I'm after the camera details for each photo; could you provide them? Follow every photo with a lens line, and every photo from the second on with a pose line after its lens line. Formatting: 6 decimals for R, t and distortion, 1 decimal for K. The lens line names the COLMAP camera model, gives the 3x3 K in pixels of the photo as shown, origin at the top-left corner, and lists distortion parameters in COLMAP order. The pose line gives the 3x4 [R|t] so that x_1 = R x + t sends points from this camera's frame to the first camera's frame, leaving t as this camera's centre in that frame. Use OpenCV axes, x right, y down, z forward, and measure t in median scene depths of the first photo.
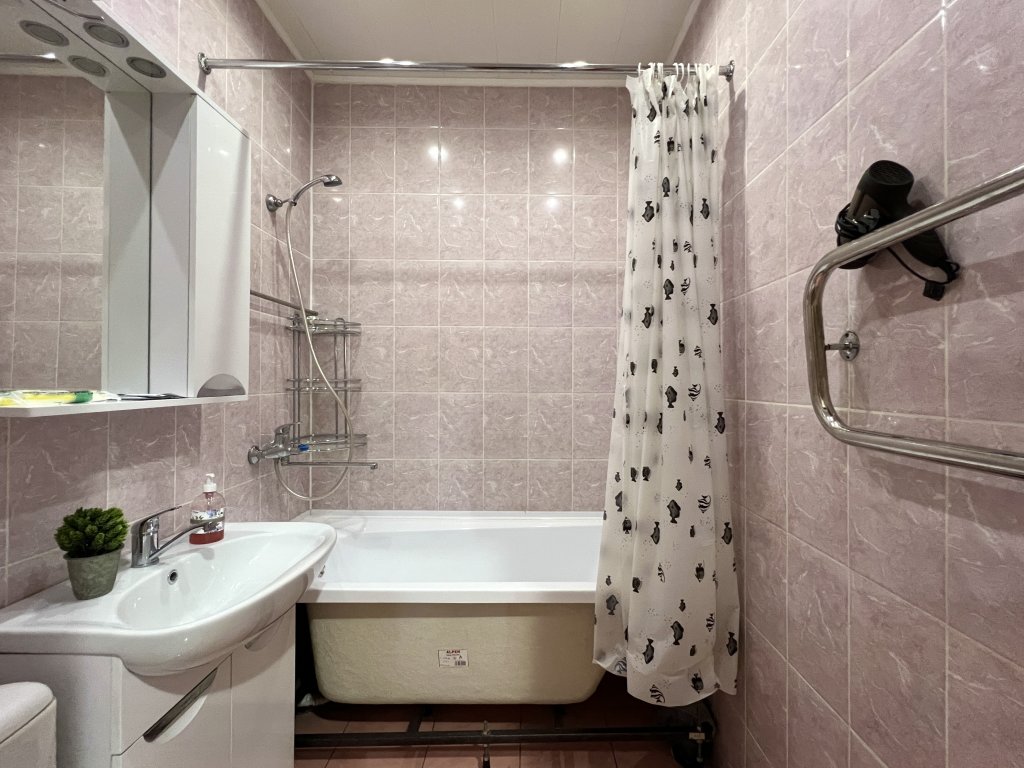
lens RADIAL K [[453.6, 0, 521.6], [0, 453.6, 379.6], [0, 0, 1]] dist [0.001680, -0.000559]
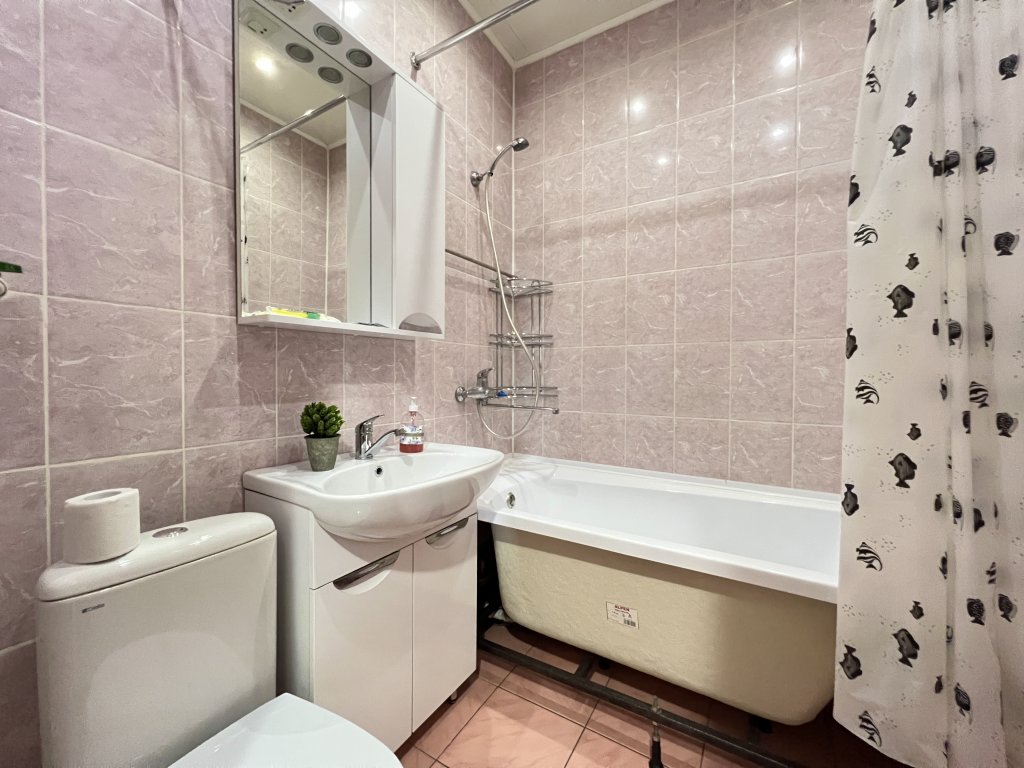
lens RADIAL K [[405.5, 0, 511.2], [0, 405.5, 381.2], [0, 0, 1]] dist [0.000695, 0.000034]
pose [[0.852100, 0.010725, -0.523270, 0.071878], [-0.003183, 0.999878, 0.015312, 0.107423], [0.523370, -0.011382, 0.852030, 0.156714]]
